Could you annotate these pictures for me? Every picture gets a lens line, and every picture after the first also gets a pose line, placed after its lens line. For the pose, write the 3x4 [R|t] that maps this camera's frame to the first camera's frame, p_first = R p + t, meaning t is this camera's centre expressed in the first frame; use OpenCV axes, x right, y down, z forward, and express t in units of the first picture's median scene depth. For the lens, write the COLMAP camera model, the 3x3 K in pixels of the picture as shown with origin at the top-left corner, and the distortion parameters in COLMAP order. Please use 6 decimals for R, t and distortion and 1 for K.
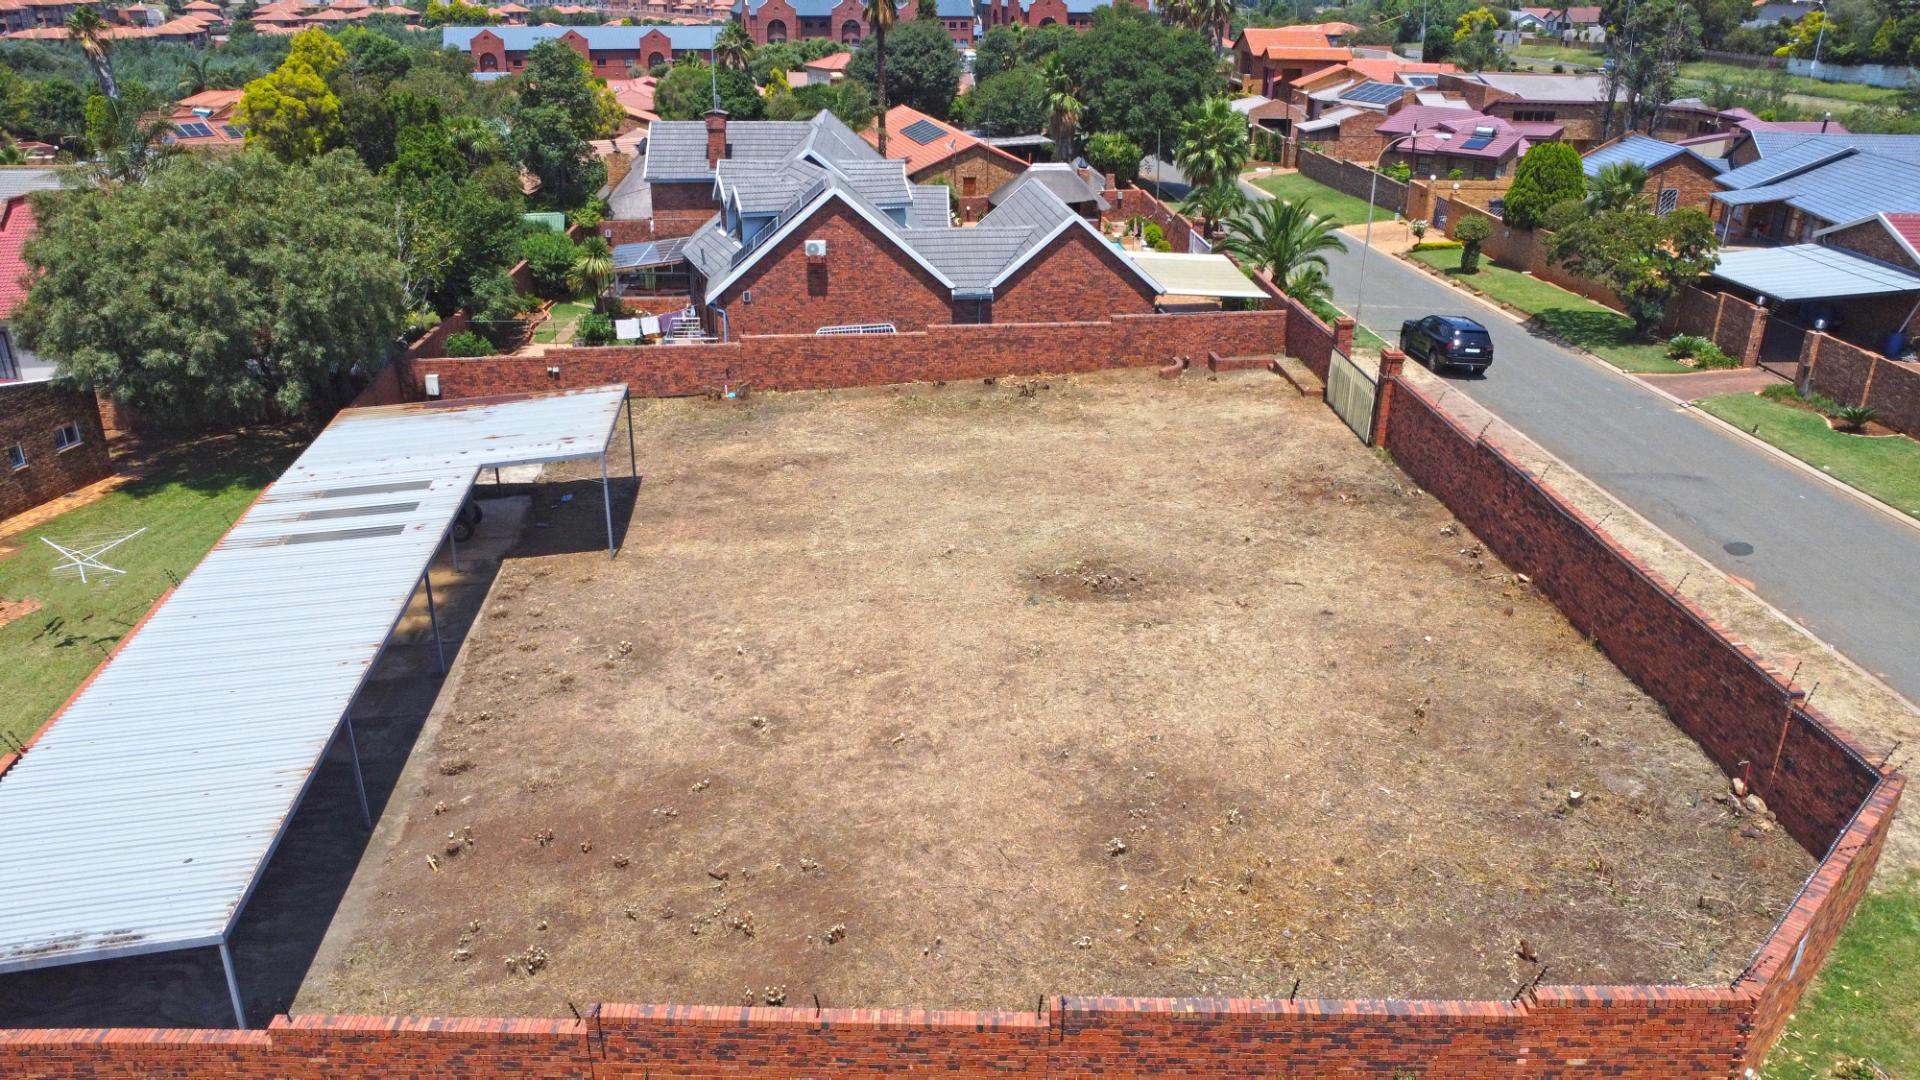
lens RADIAL K [[1392.9, 0, 962.3], [0, 1392.9, 534.2], [0, 0, 1]] dist [-0.045525, 0.033004]
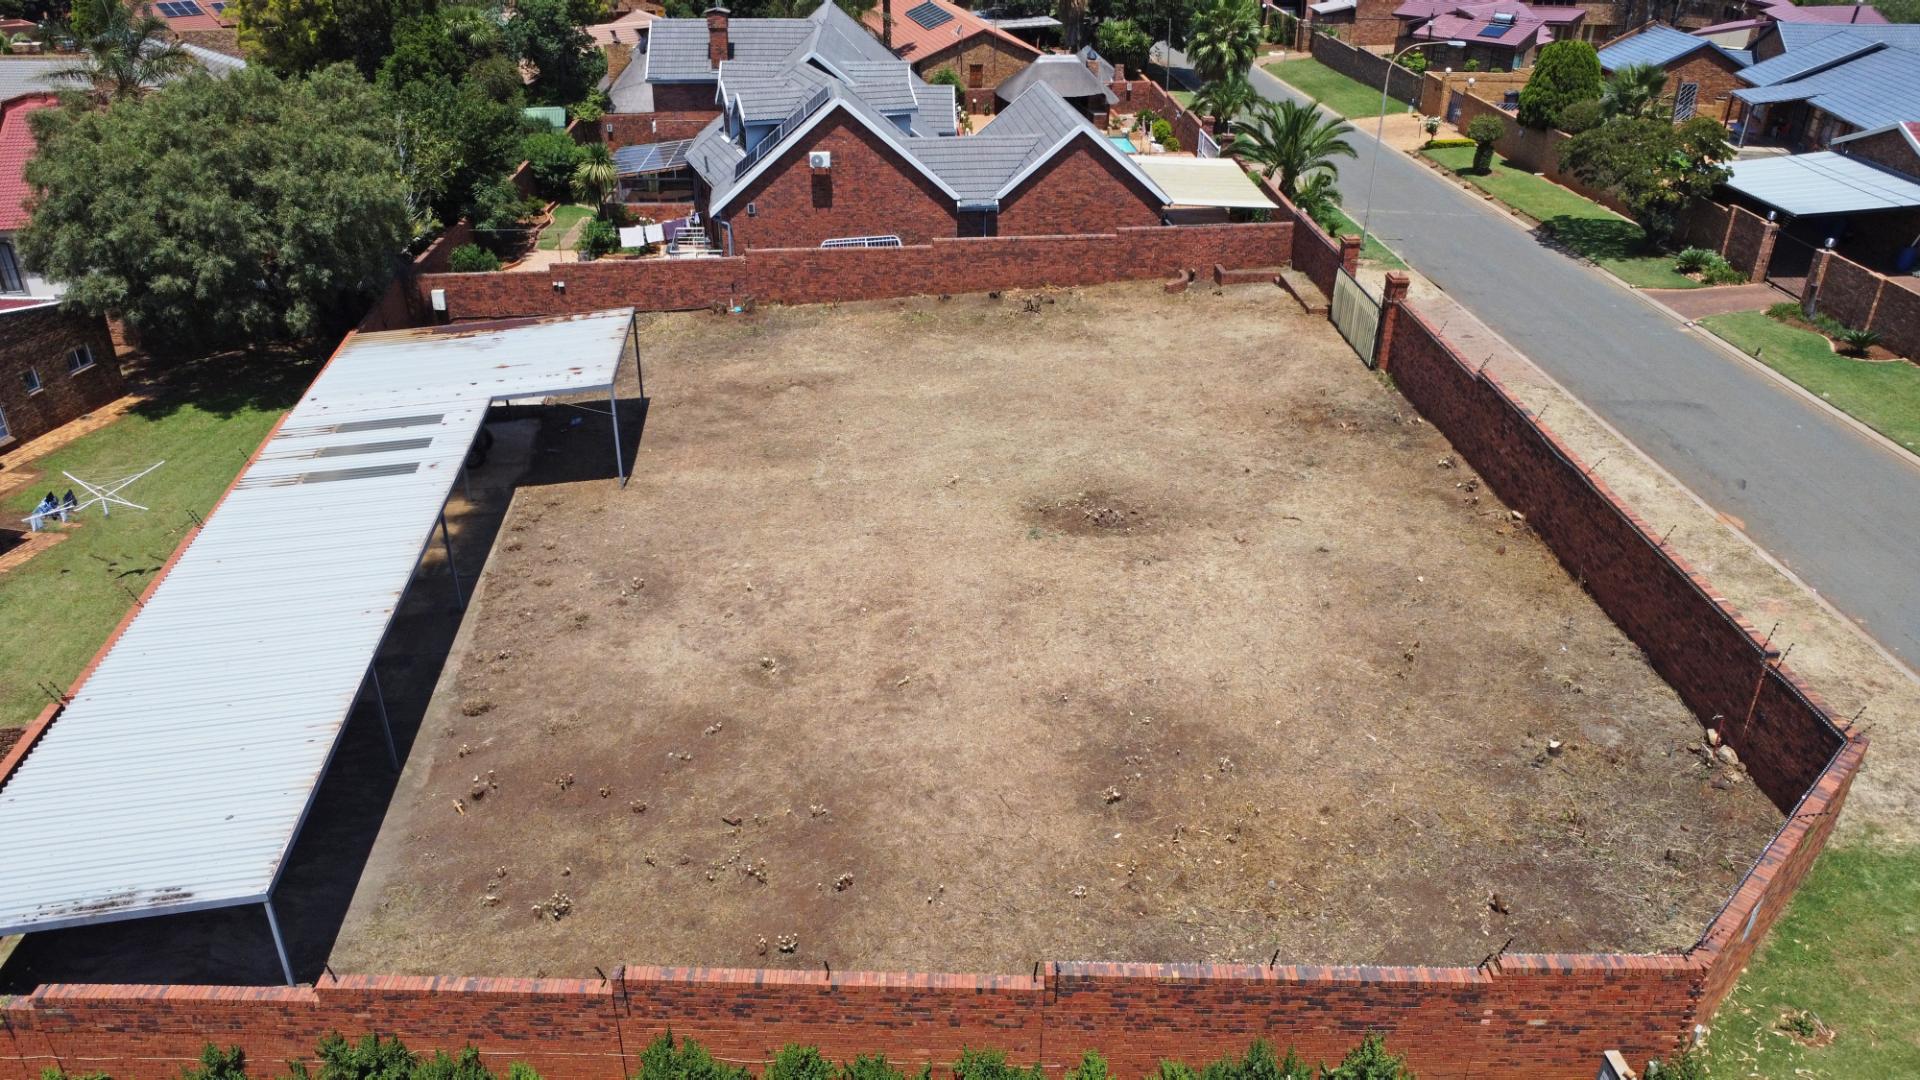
lens RADIAL K [[1392.9, 0, 961.8], [0, 1392.9, 535.5], [0, 0, 1]] dist [-0.045525, 0.033004]
pose [[0.999986, 0.002296, -0.004785, 0.001514], [-0.001848, 0.995783, 0.091718, -0.039932], [0.004976, -0.091708, 0.995774, -0.015147]]
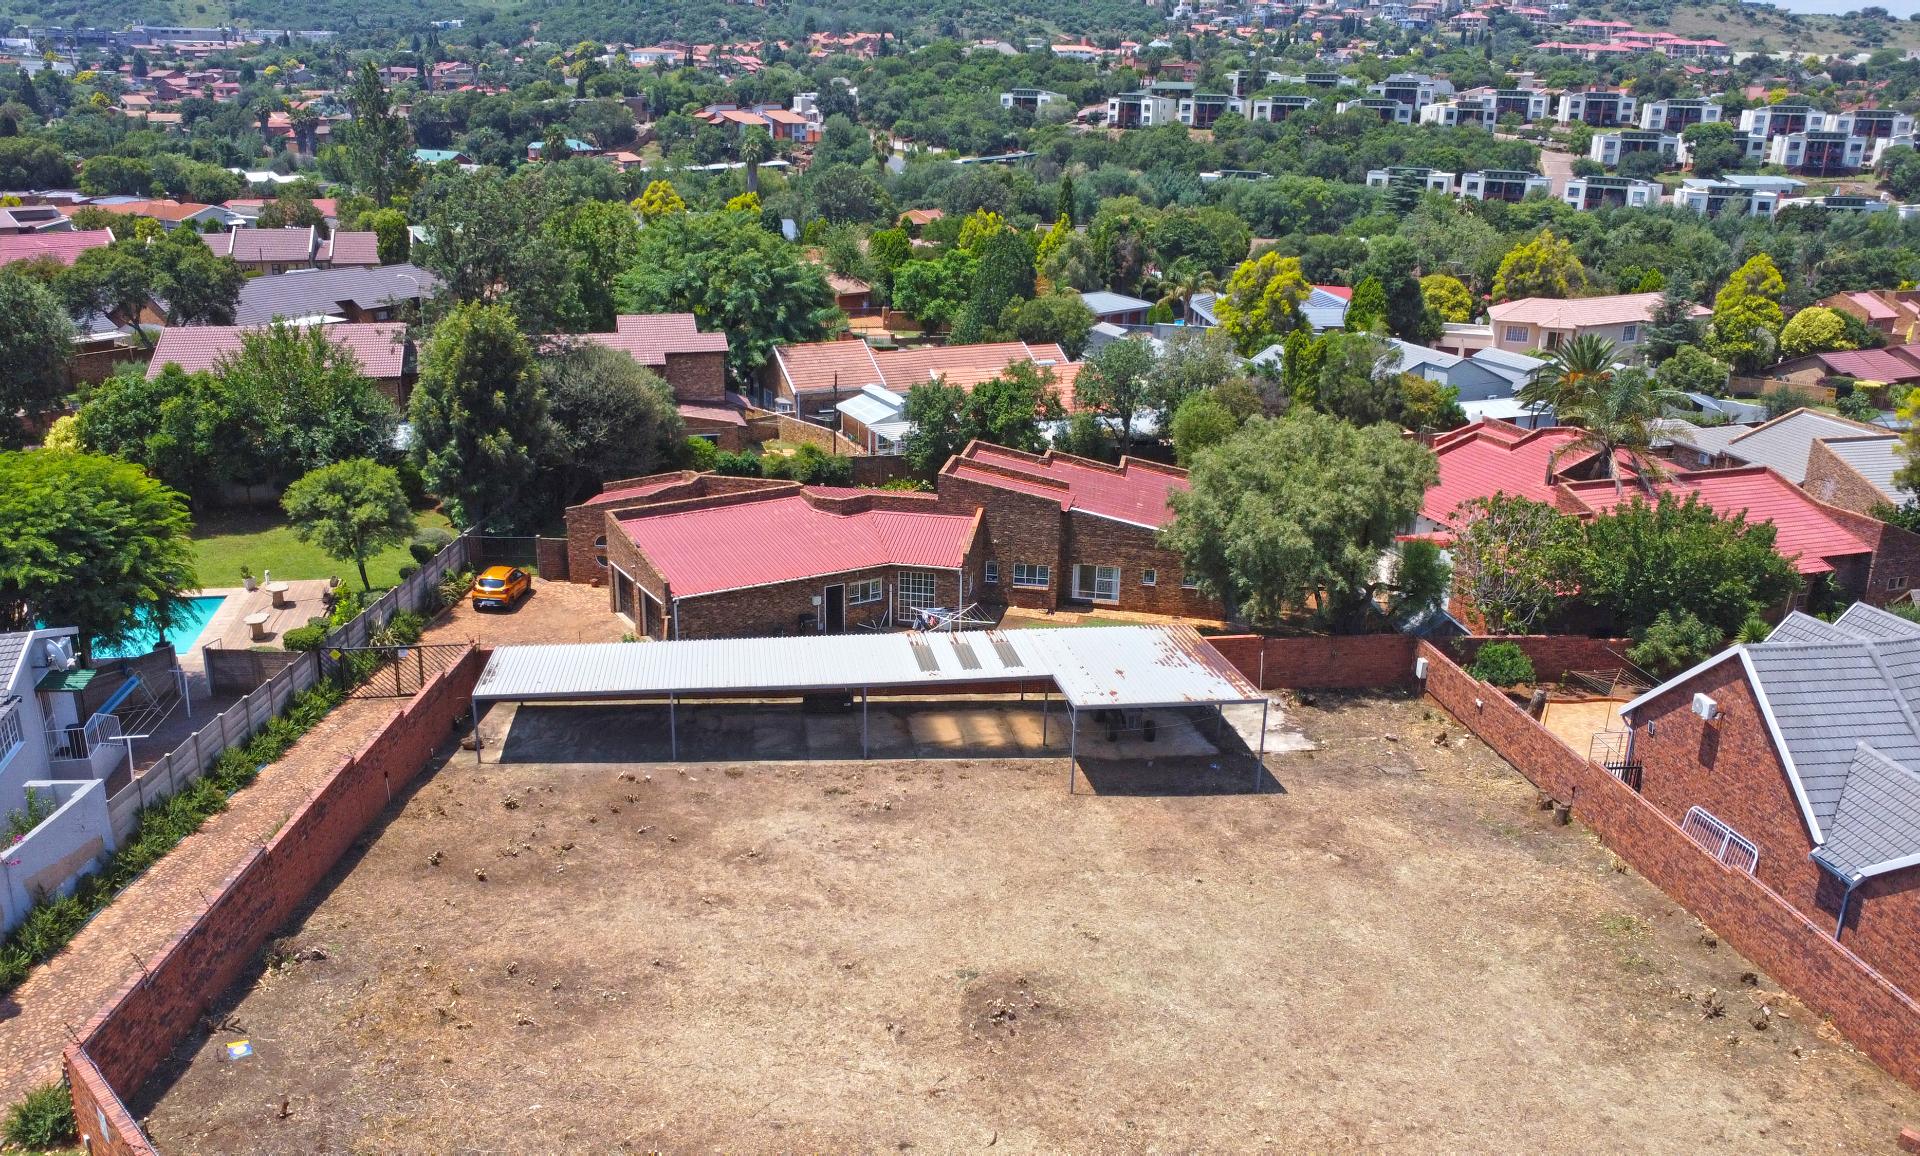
lens RADIAL K [[1499.6, 0, 946.7], [0, 1499.6, 573.3], [0, 0, 1]] dist [-0.041808, 0.025728]
pose [[0.001928, 0.303783, -0.952739, 0.880191], [-0.400597, 0.873188, 0.277607, -0.443928], [0.916252, 0.381129, 0.123378, 0.650754]]
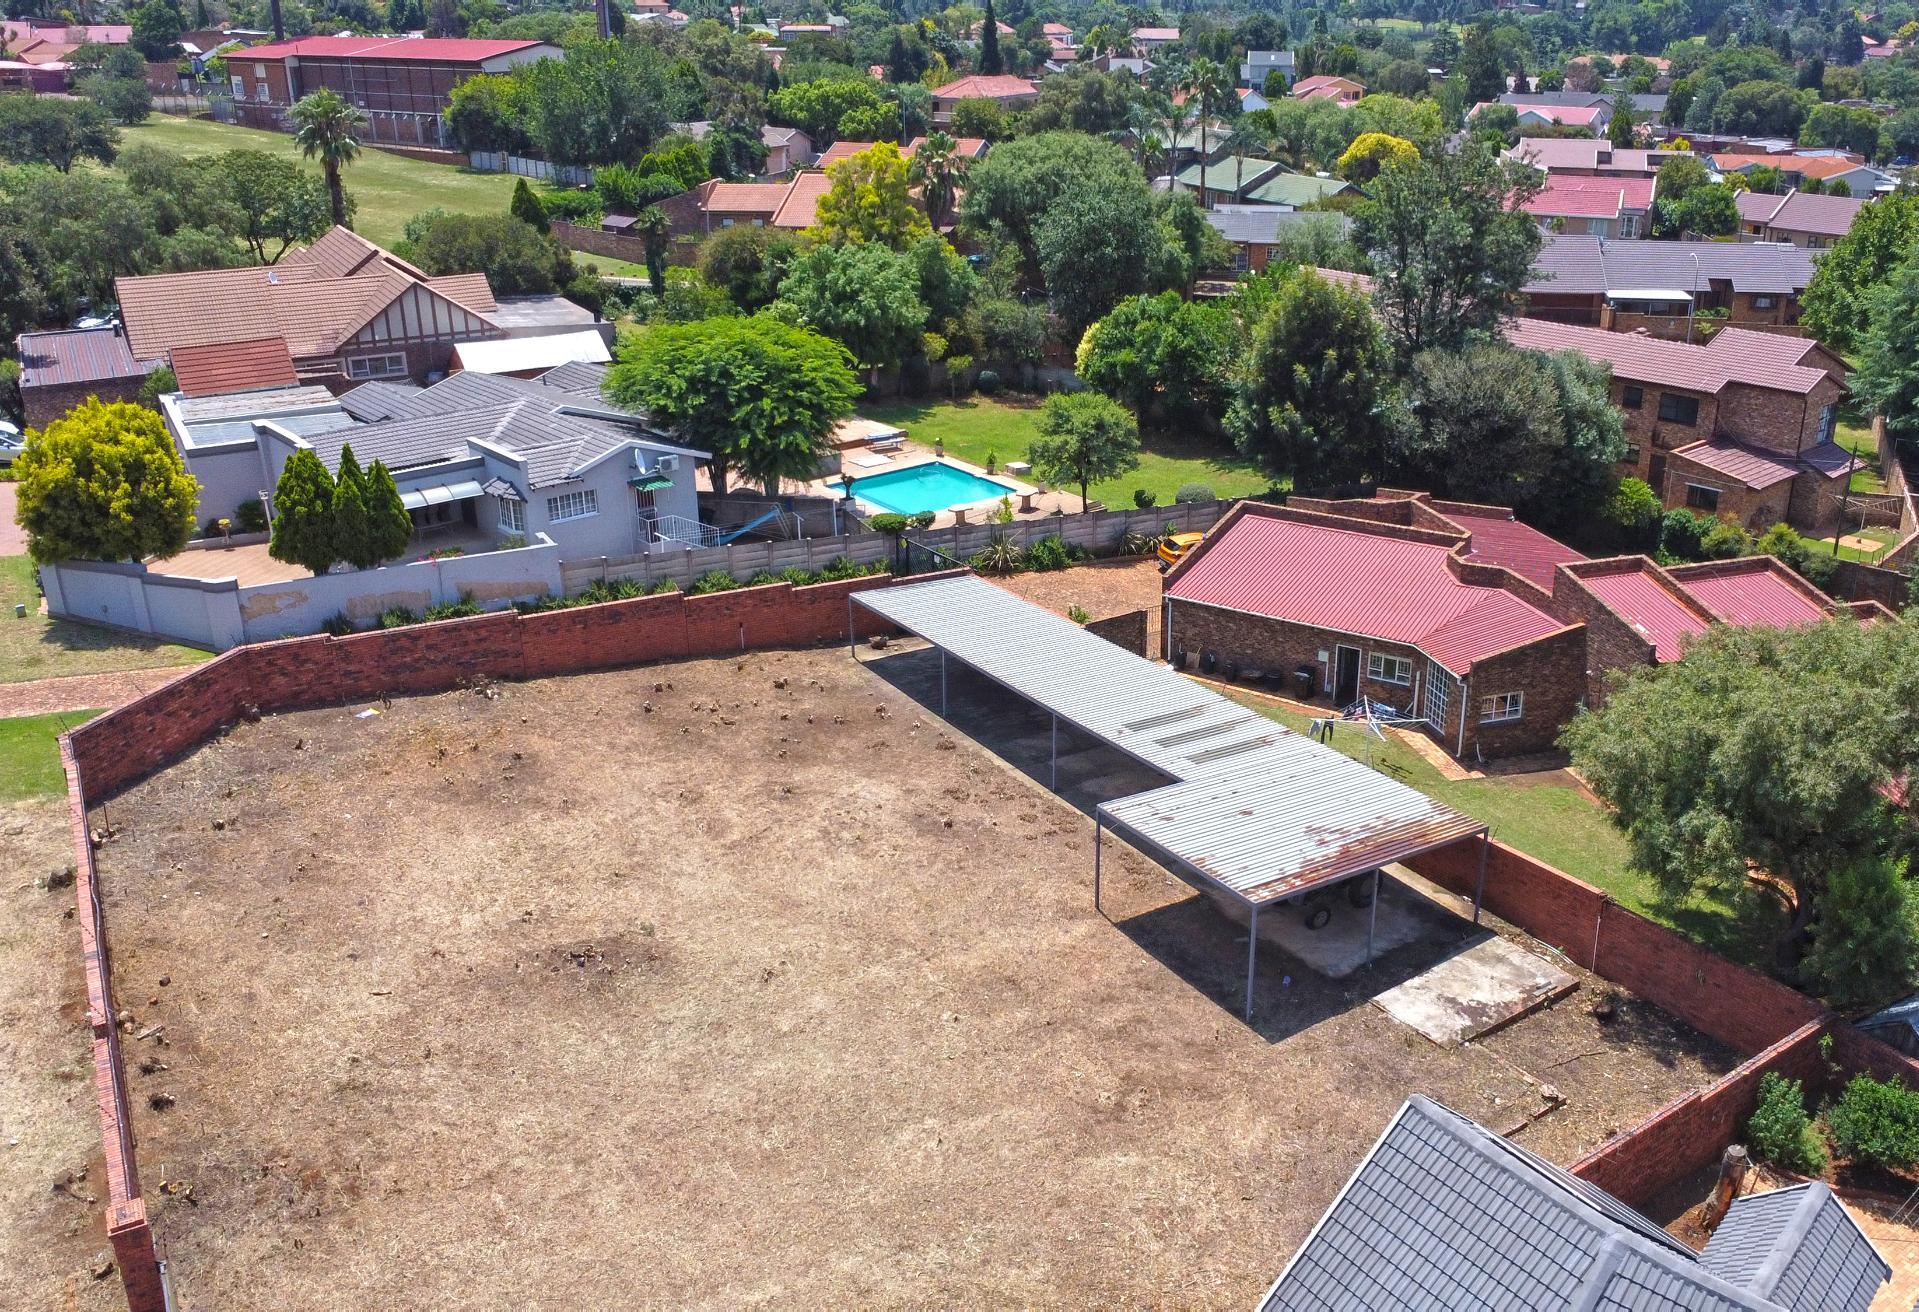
lens RADIAL K [[1701.3, 0, 1076.0], [0, 1701.3, 659.1], [0, 0, 1]] dist [-0.031245, -0.006210]
pose [[-0.877532, 0.161078, -0.451655, 0.272490], [-0.199294, 0.734178, 0.649049, -0.869177], [0.436142, 0.659573, -0.612162, 1.567271]]
